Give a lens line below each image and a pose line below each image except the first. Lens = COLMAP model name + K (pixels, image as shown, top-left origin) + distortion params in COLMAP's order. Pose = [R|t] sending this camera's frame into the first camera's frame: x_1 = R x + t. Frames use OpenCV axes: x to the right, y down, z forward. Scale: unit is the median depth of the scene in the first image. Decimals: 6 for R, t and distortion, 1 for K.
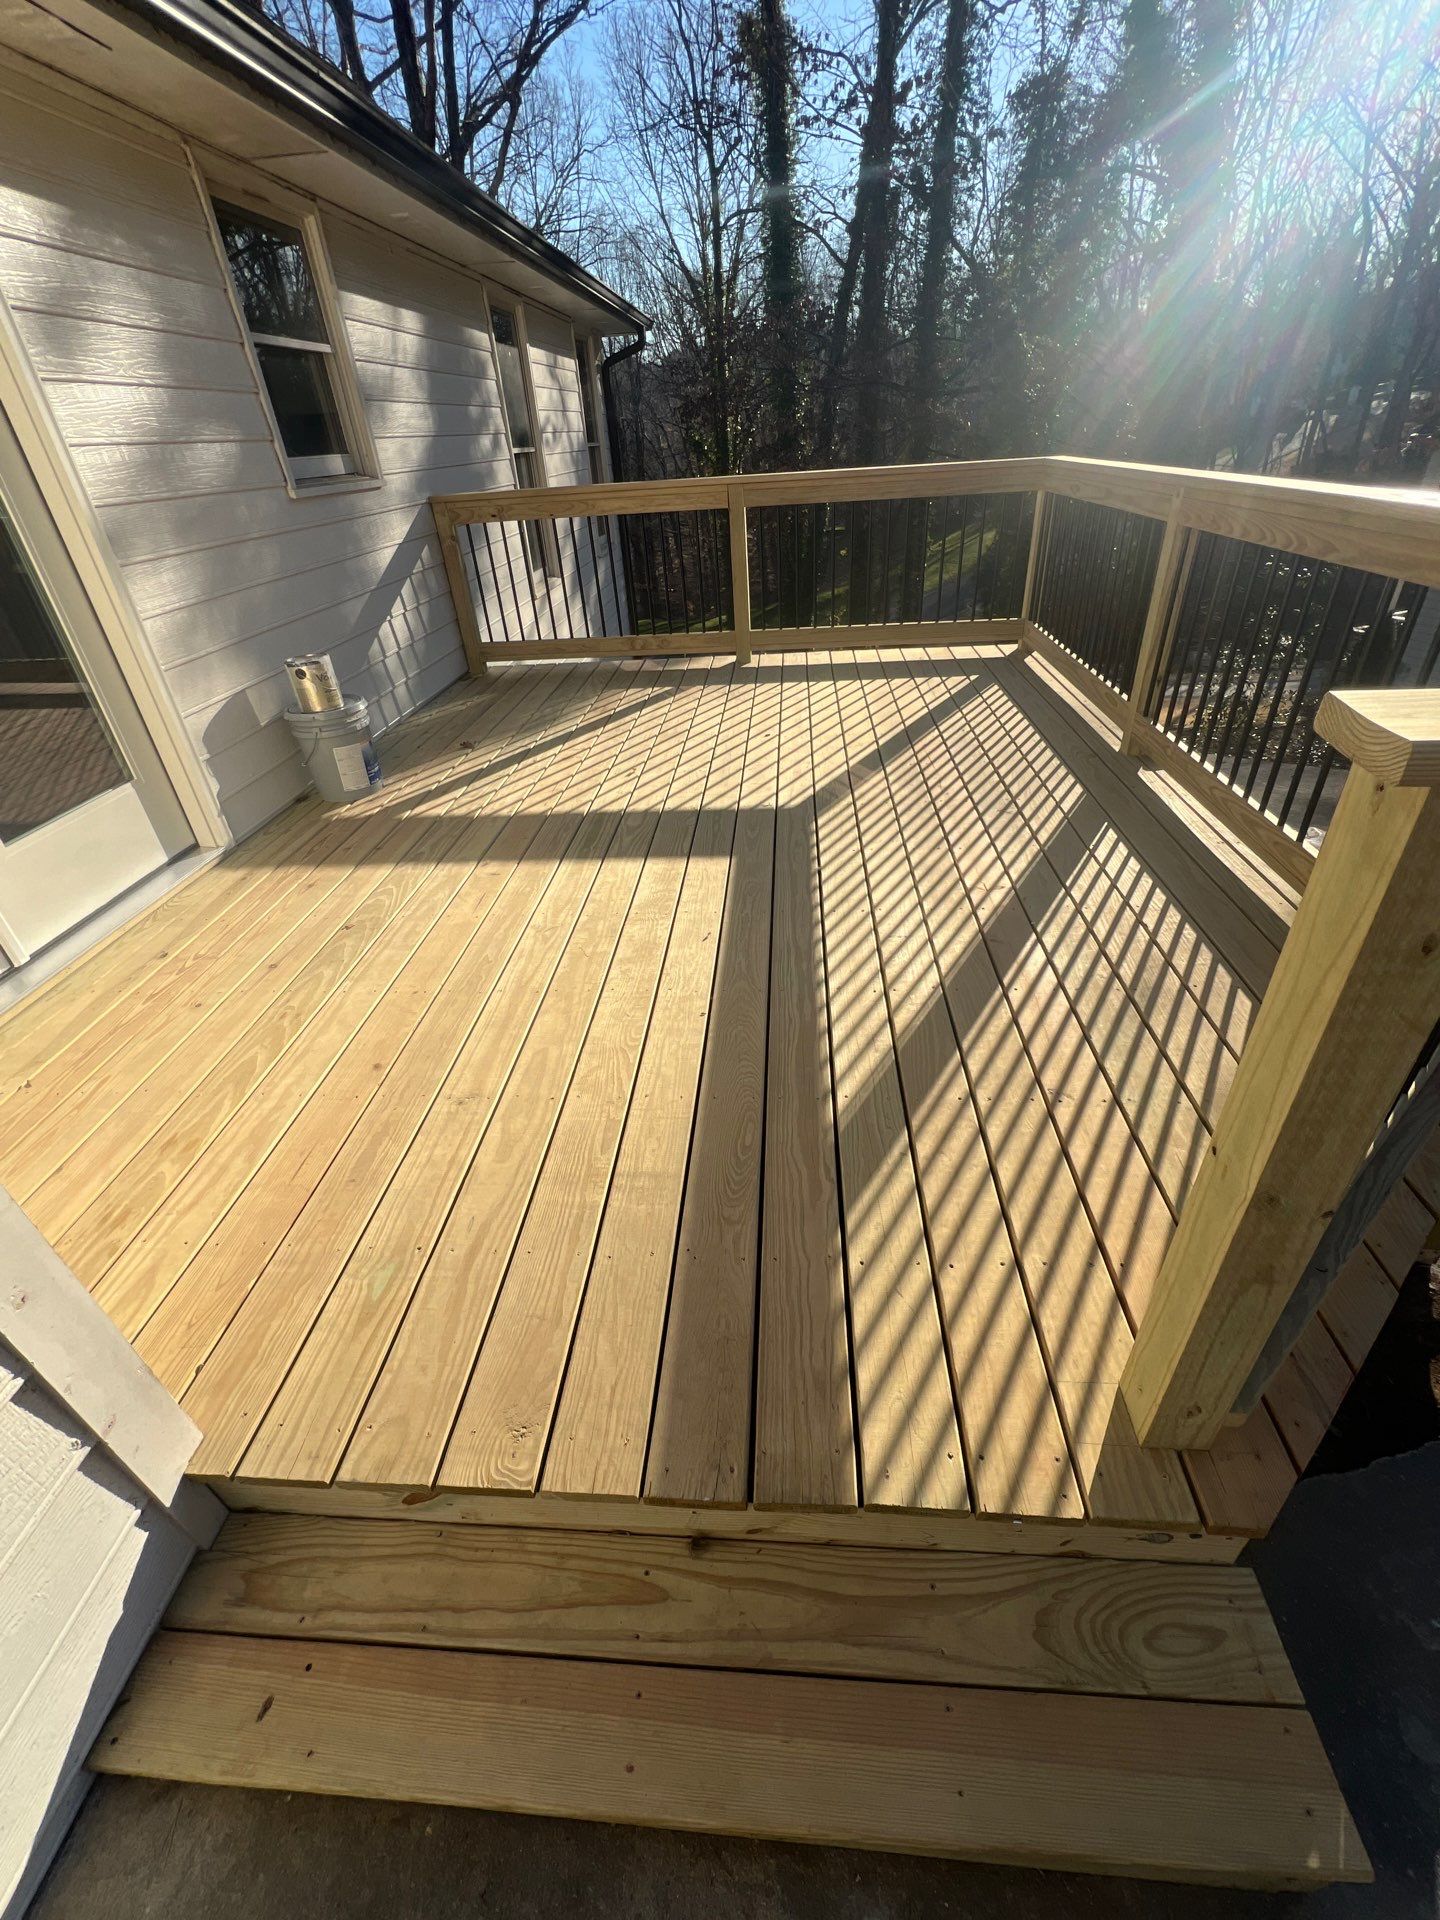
lens RADIAL K [[808.6, 0, 726.0], [0, 808.6, 952.4], [0, 0, 1]] dist [0.000222, 0.000622]
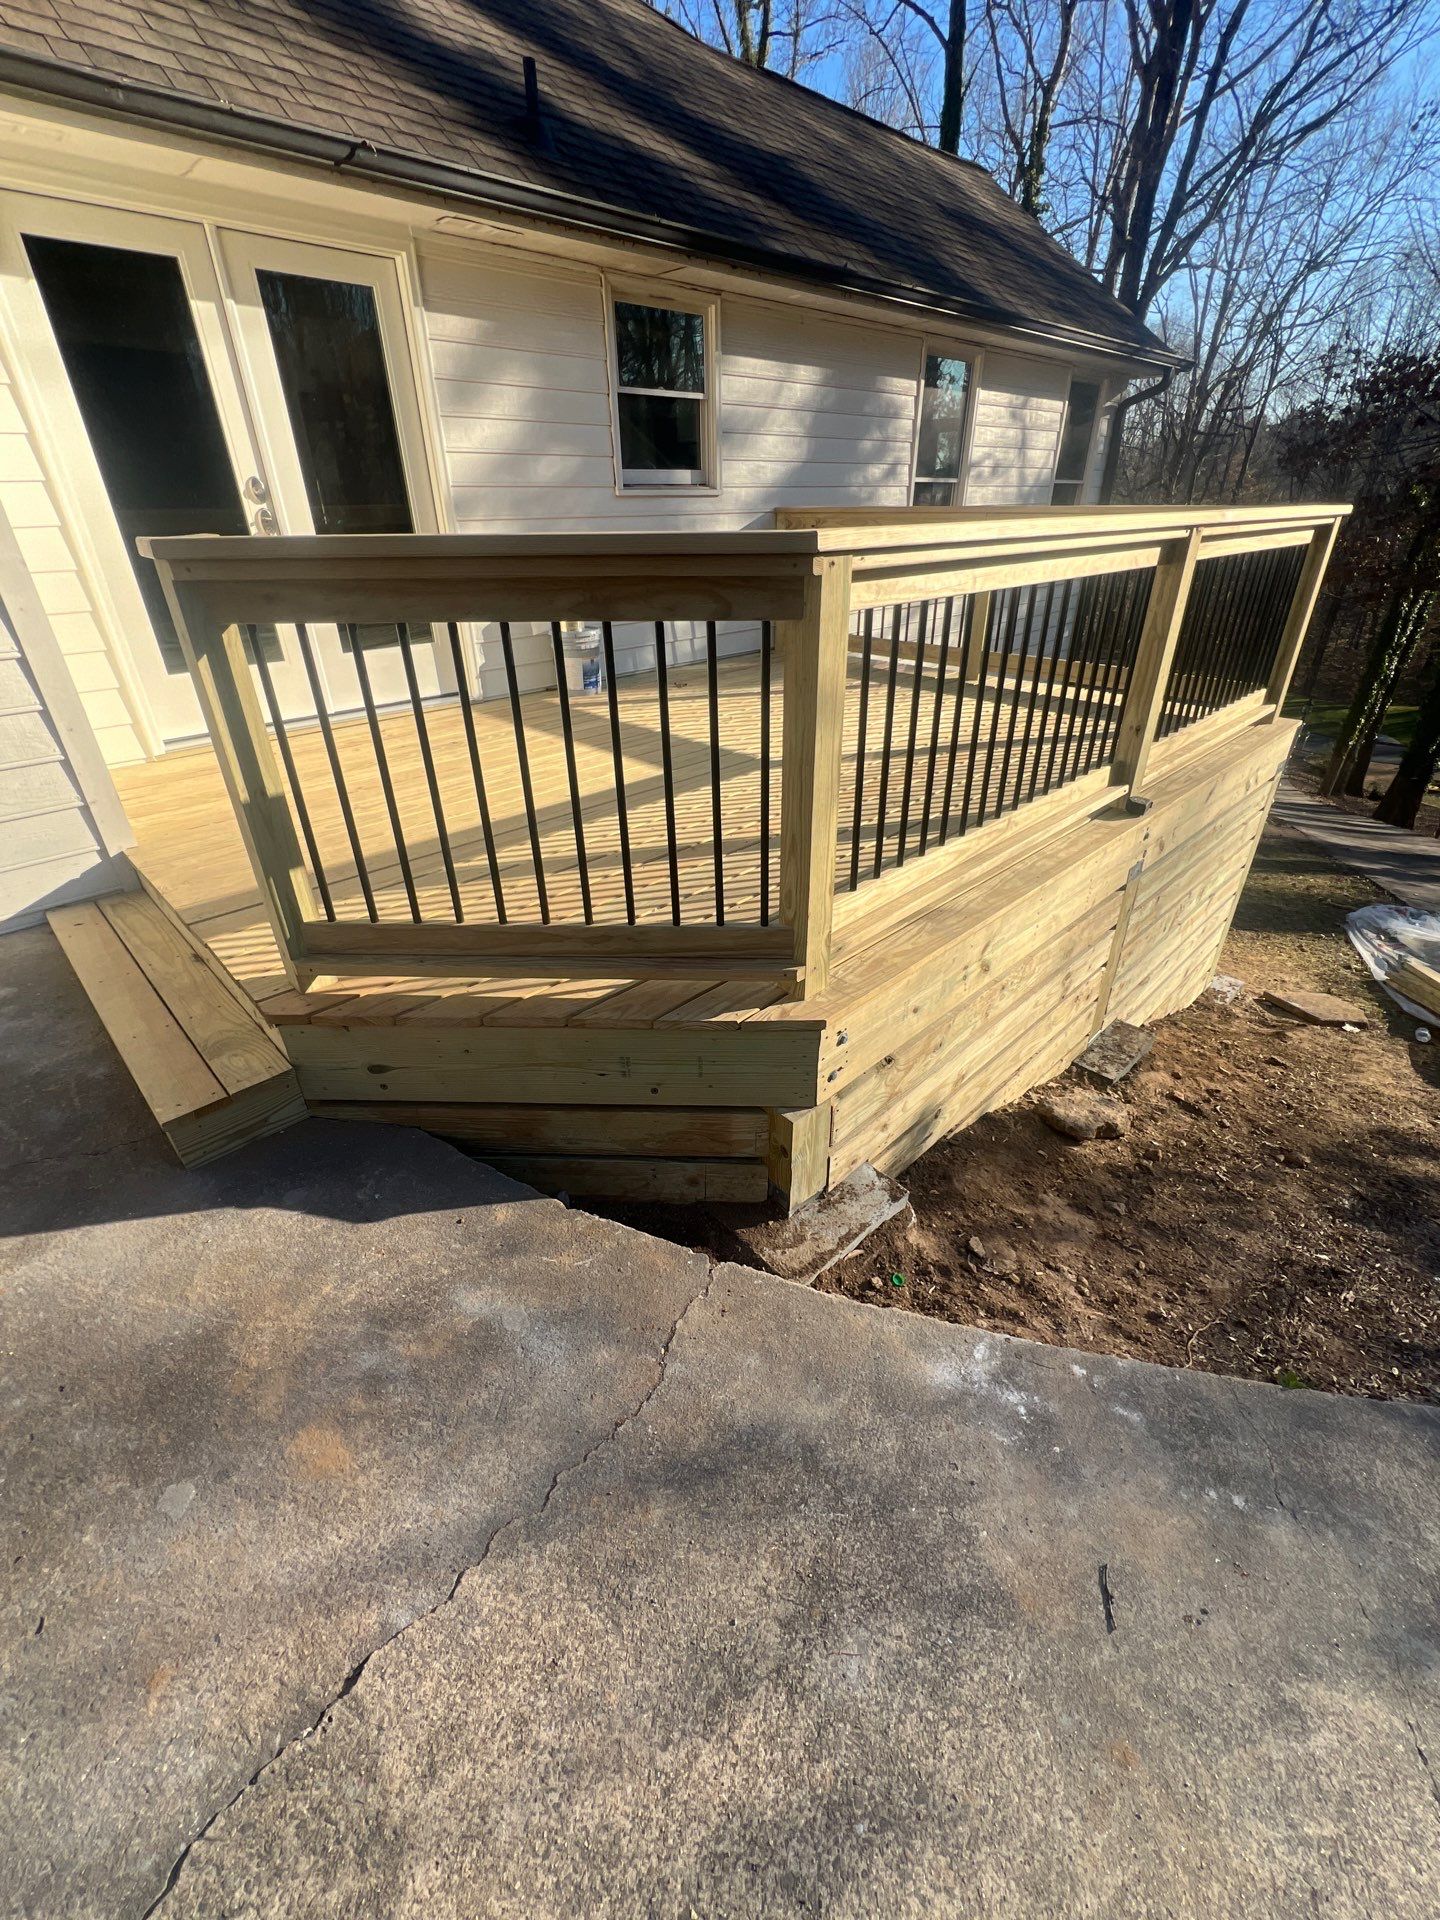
lens RADIAL K [[808.6, 0, 726.0], [0, 808.6, 952.4], [0, 0, 1]] dist [0.000222, 0.000622]
pose [[0.752106, 0.365000, -0.548736, 0.662935], [-0.384412, 0.919278, 0.084591, 0.005606], [0.535316, 0.147319, 0.831705, -0.002112]]
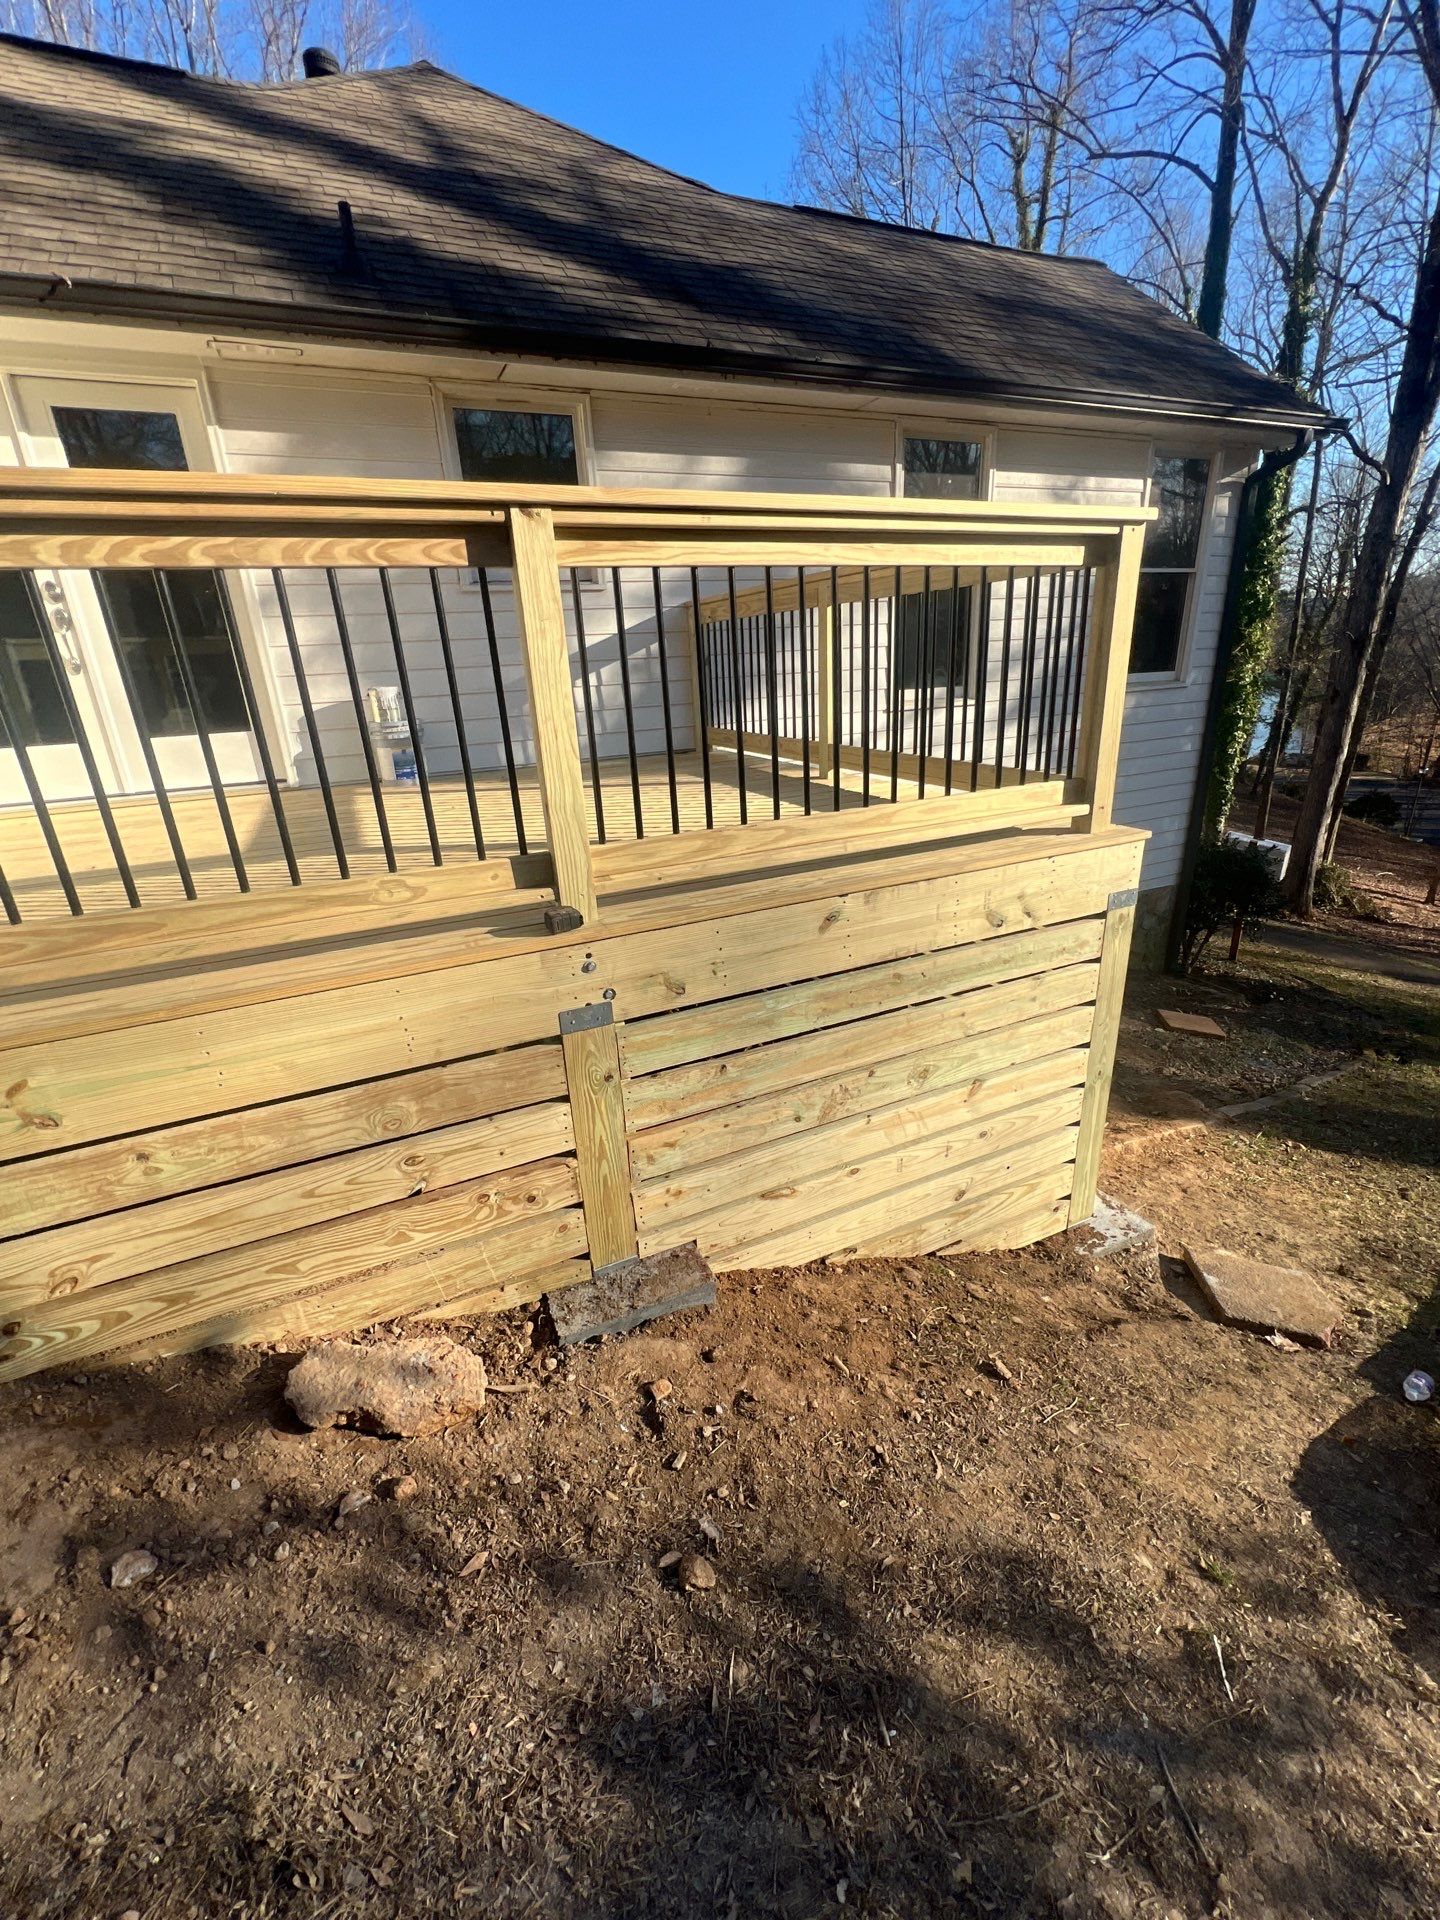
lens RADIAL K [[801.6, 0, 725.4], [0, 801.6, 957.0], [0, 0, 1]] dist [0.002950, -0.002332]
pose [[0.486333, 0.337035, -0.806156, 0.979203], [-0.457266, 0.884361, 0.093874, -0.307025], [0.744572, 0.322974, 0.584209, 0.665237]]
